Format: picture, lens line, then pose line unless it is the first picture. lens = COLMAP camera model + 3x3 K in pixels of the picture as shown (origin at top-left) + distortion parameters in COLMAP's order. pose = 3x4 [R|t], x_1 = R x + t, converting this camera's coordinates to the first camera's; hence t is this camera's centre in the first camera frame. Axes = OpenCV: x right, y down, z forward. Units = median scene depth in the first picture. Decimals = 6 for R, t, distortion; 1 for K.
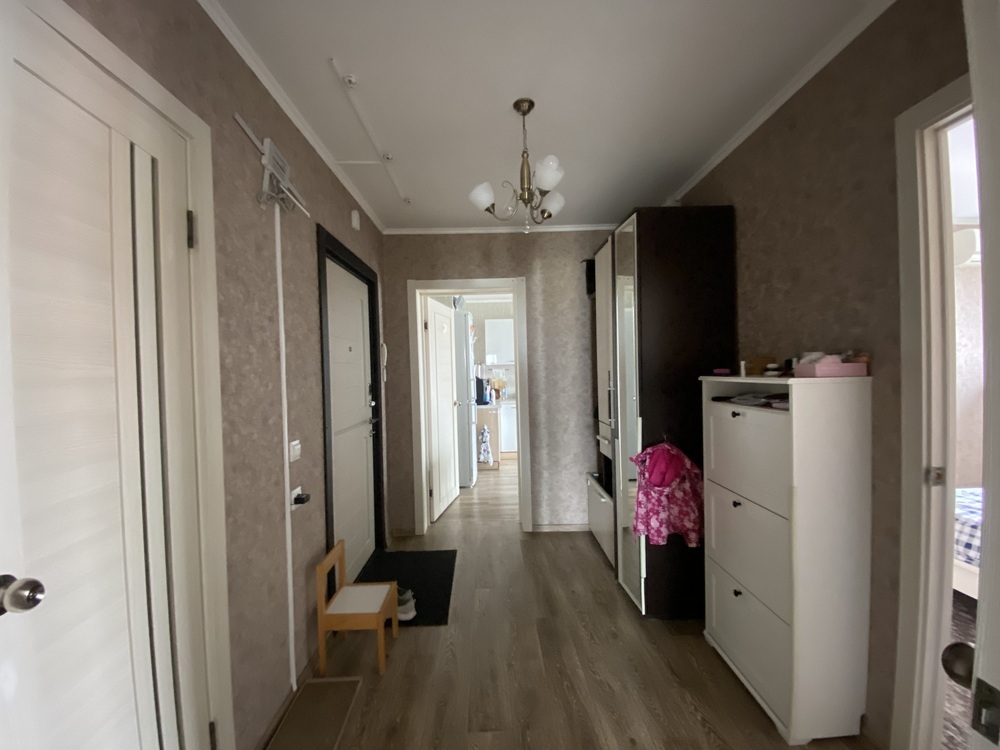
lens RADIAL K [[407.7, 0, 495.8], [0, 407.7, 373.5], [0, 0, 1]] dist [0.037753, -0.030438]
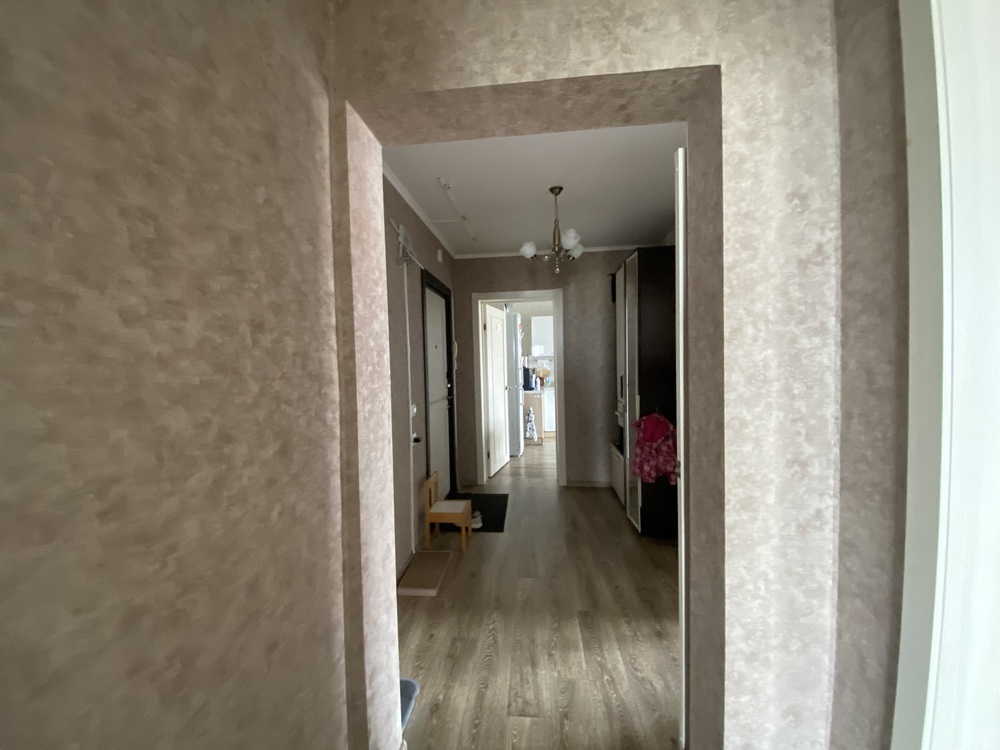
lens RADIAL K [[407.7, 0, 495.8], [0, 407.7, 373.5], [0, 0, 1]] dist [0.037753, -0.030438]
pose [[0.993312, 0.007331, -0.115230, 0.015354], [-0.004483, 0.999679, 0.024956, -0.001482], [0.115376, -0.024272, 0.993025, -0.326146]]
